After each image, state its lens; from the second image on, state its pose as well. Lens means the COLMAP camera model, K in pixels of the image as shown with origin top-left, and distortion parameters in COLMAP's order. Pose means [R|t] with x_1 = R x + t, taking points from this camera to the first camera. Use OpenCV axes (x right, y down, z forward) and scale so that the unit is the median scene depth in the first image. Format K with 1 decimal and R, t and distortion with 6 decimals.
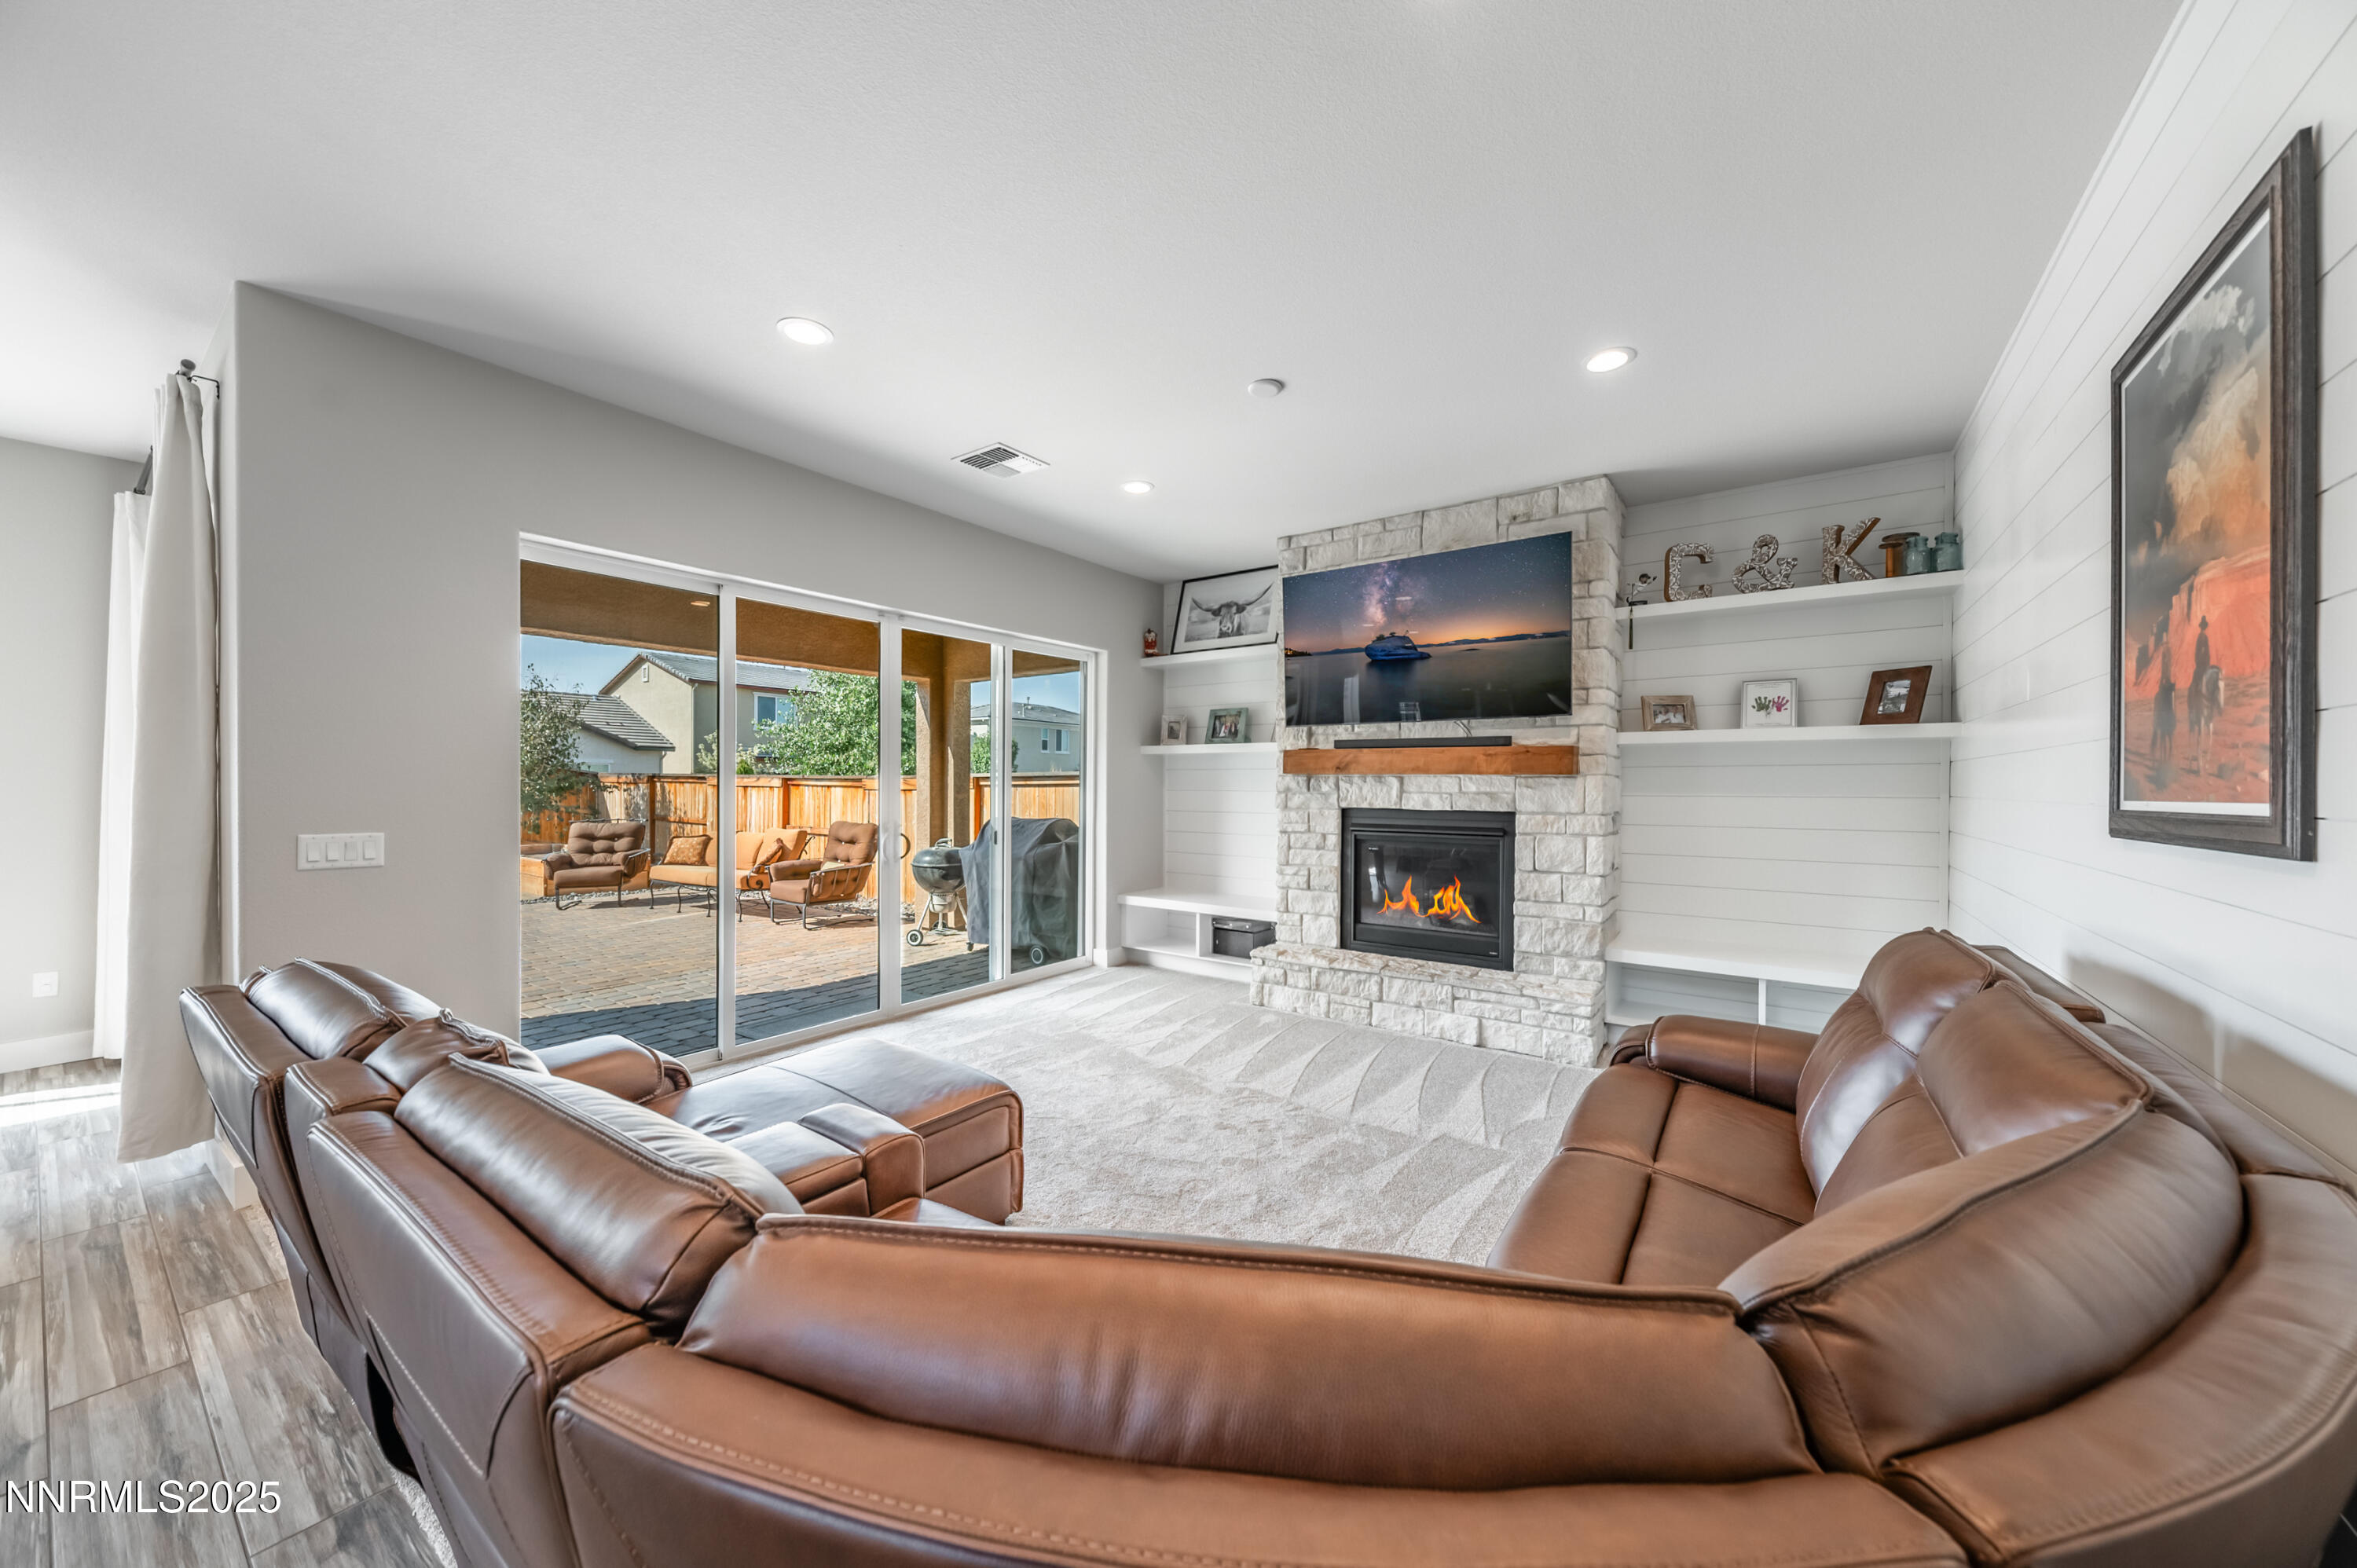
lens RADIAL K [[824.7, 0, 1177.7], [0, 824.7, 786.5], [0, 0, 1]] dist [0.009976, -0.003428]
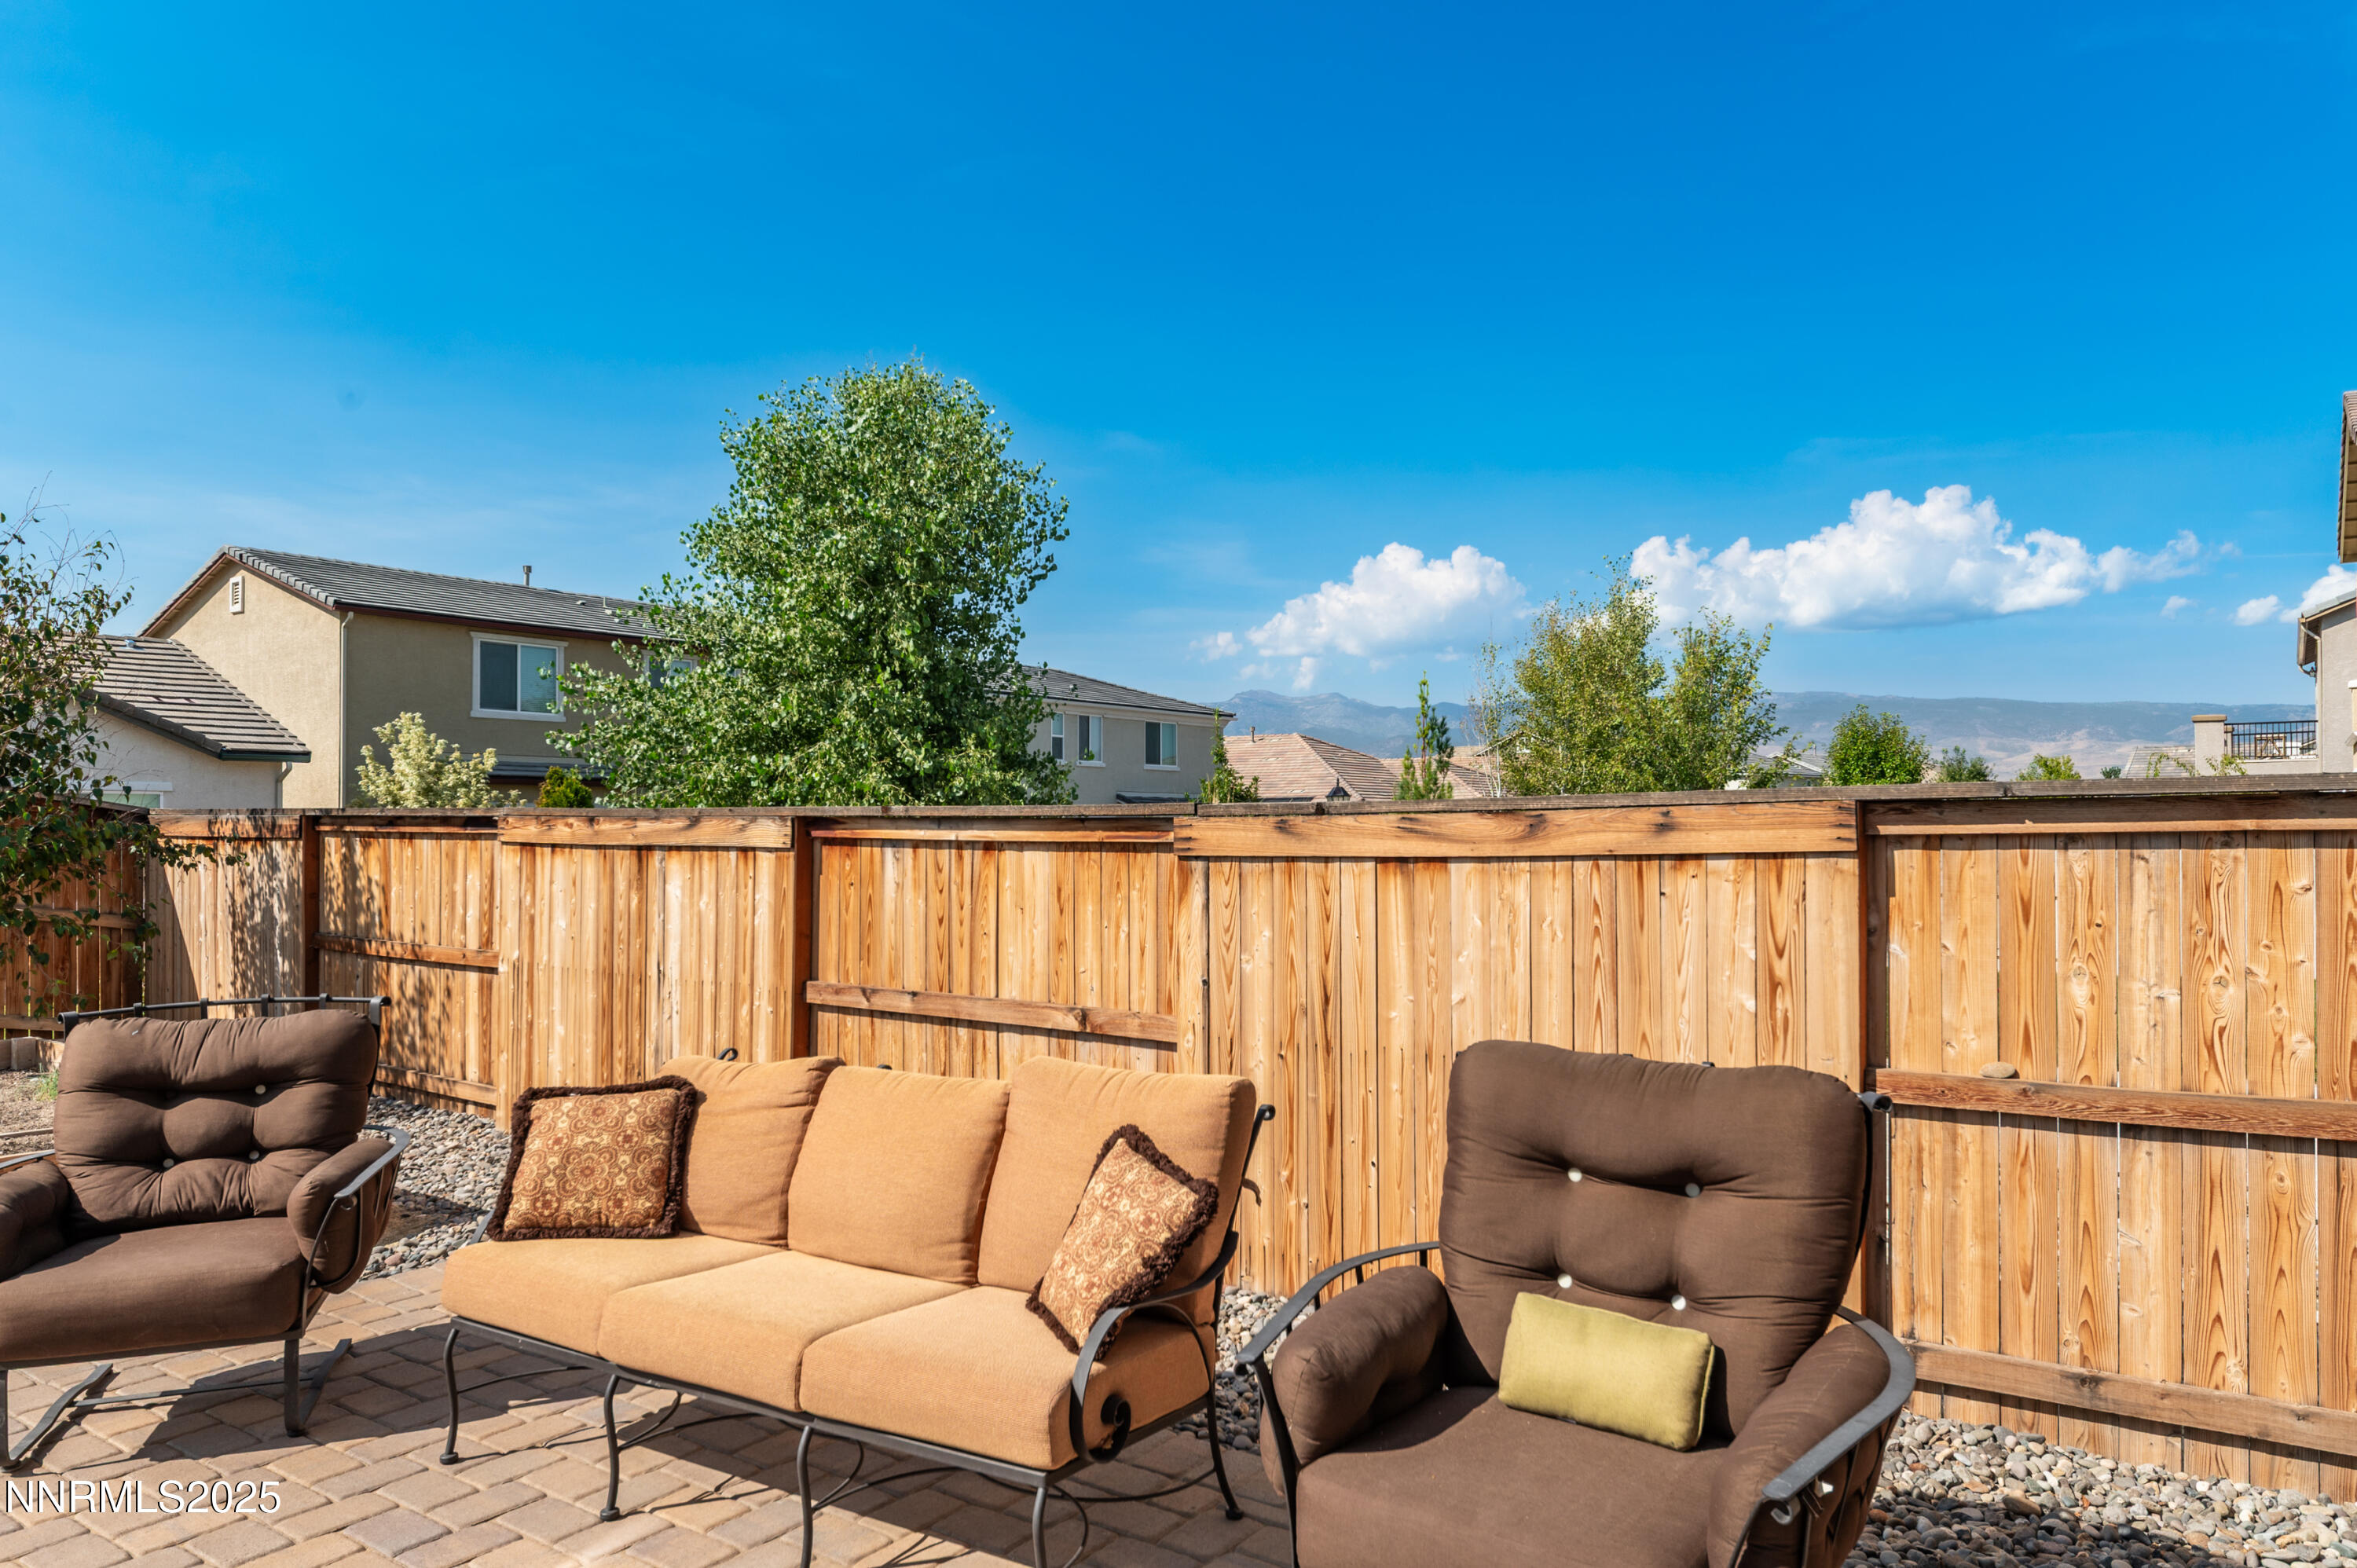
lens RADIAL K [[1519.9, 0, 1141.7], [0, 1519.9, 785.0], [0, 0, 1]] dist [0.006803, 0.000604]
pose [[0.999710, -0.010147, -0.021845, -0.230957], [0.009467, 0.999475, -0.030990, -0.002599], [0.022148, 0.030774, 0.999281, 0.316474]]
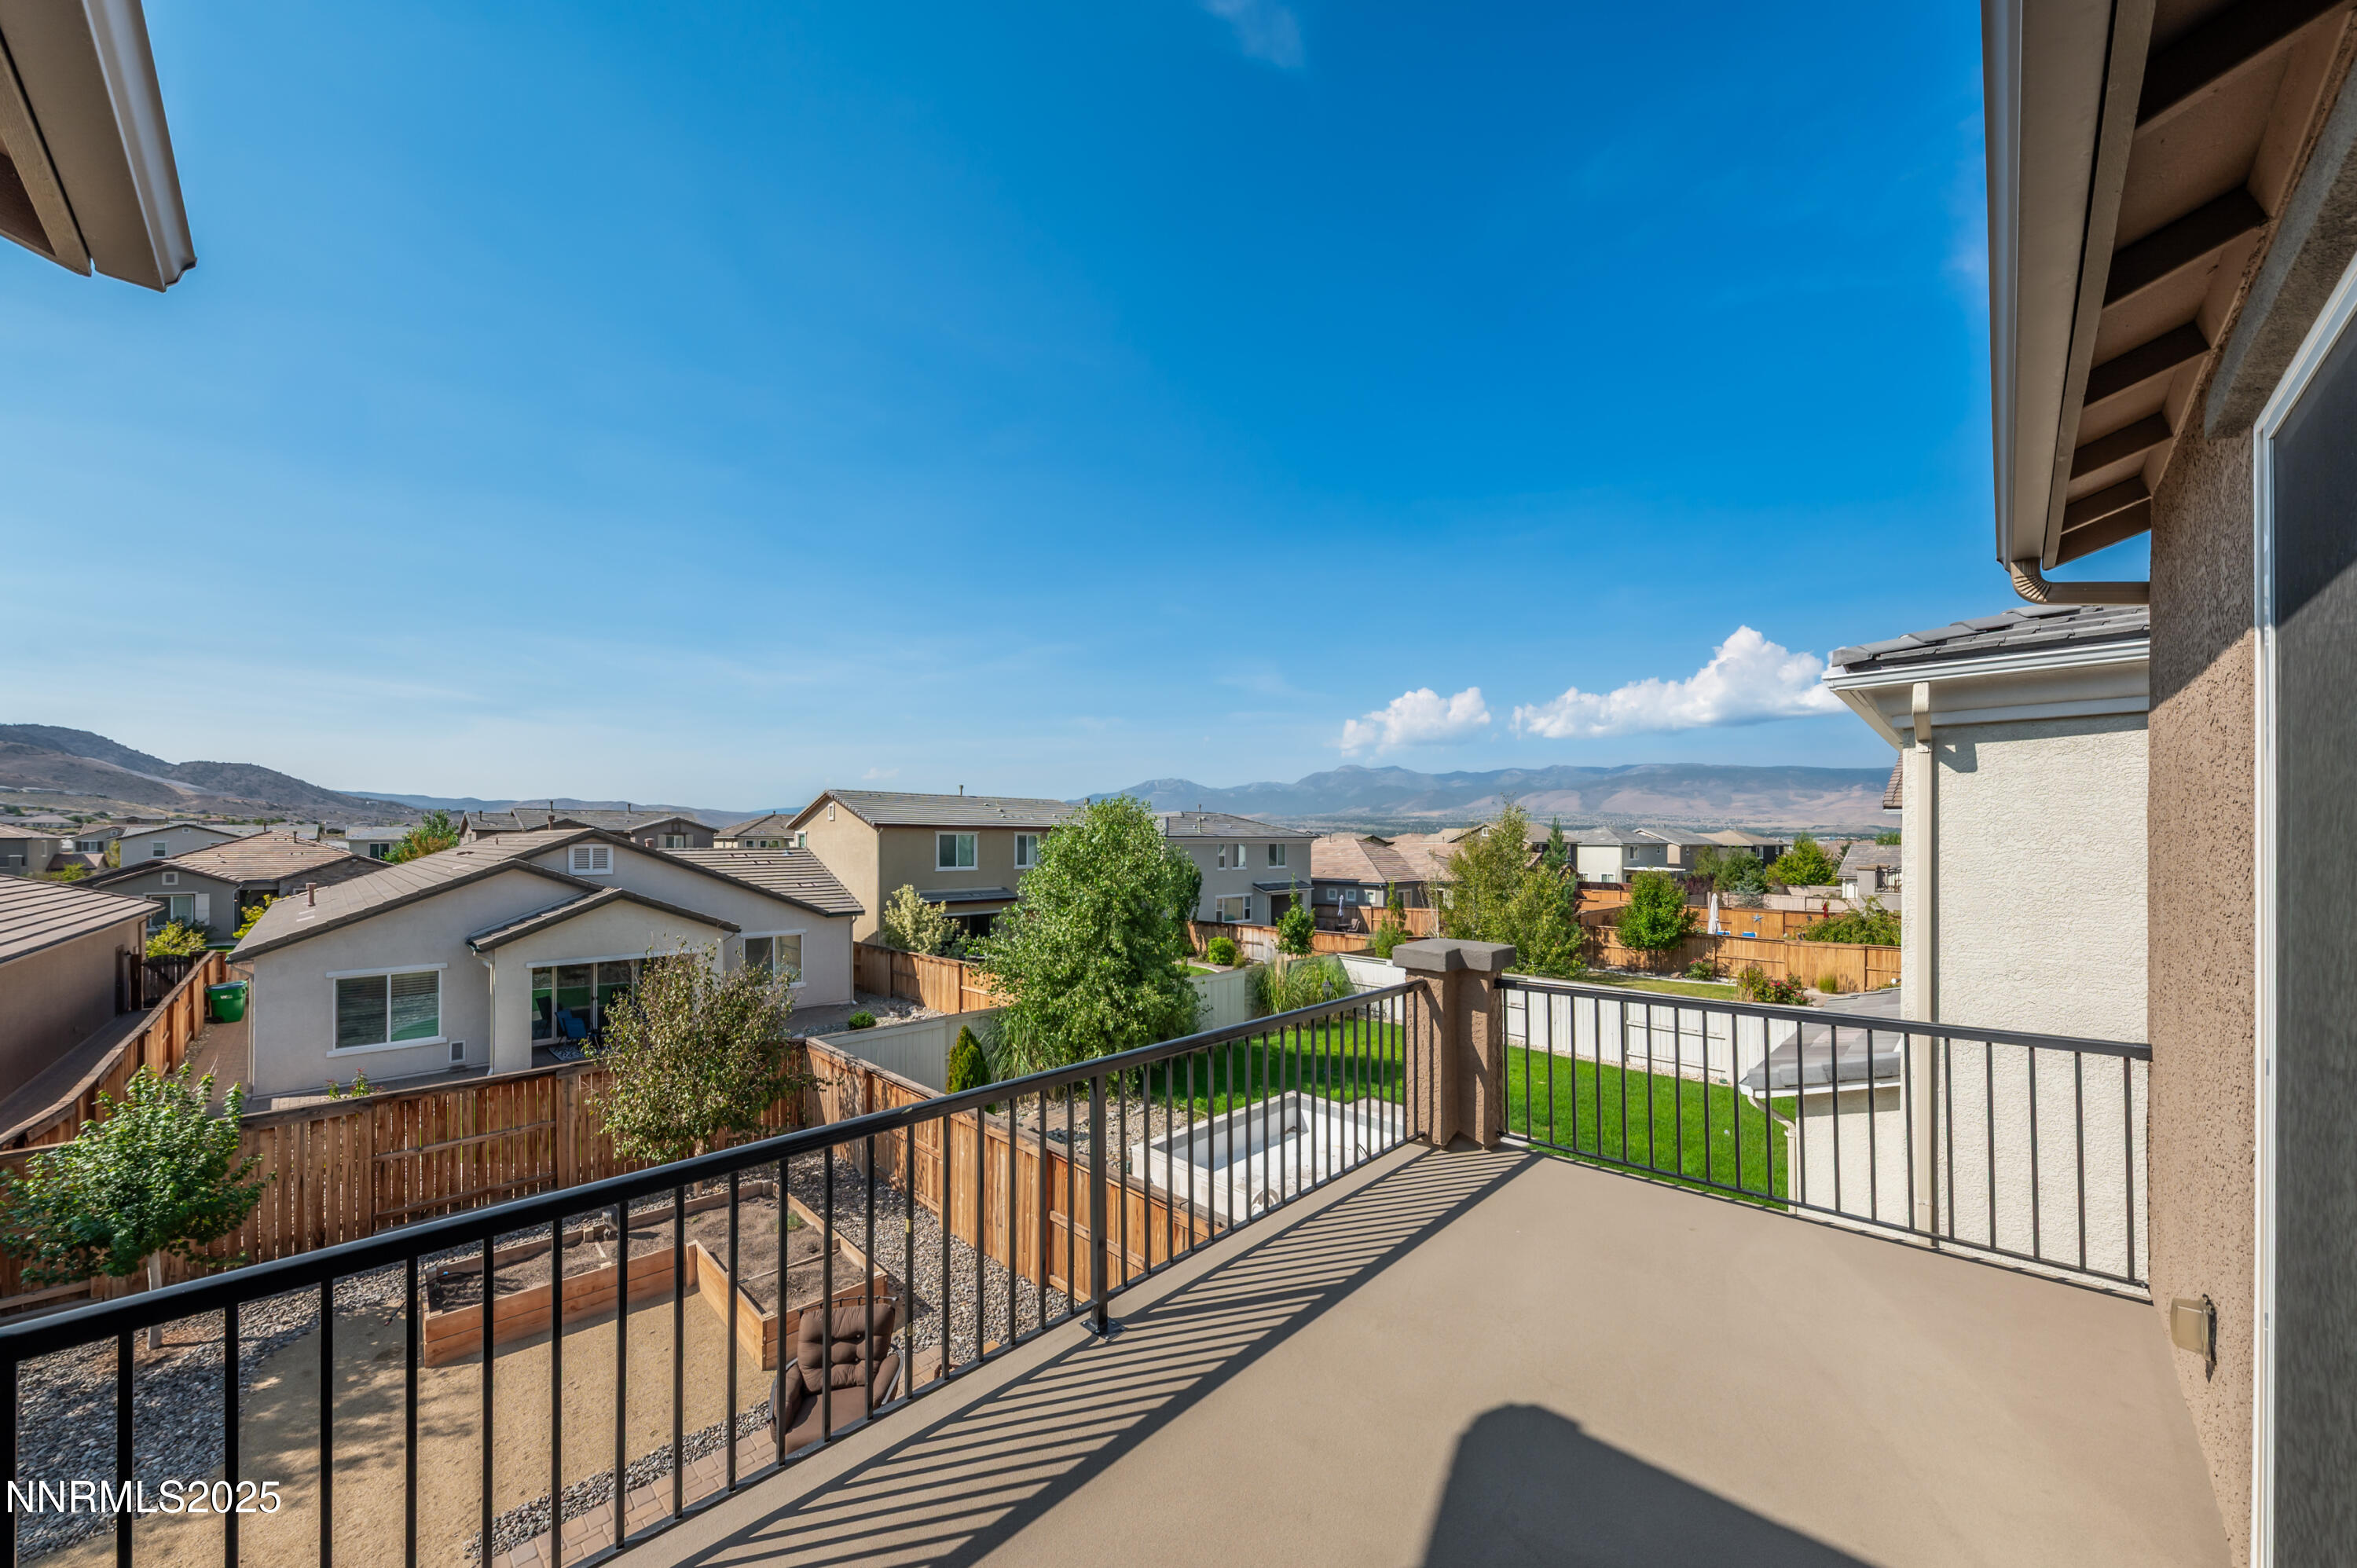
lens RADIAL K [[824.7, 0, 1171.3], [0, 824.7, 837.3], [0, 0, 1]] dist [0.009976, -0.003428]
pose [[0.986658, -0.002505, -0.162788, -0.162117], [0.002673, 0.999996, 0.000813, -0.195288], [0.162786, -0.001237, 0.986661, 0.188407]]
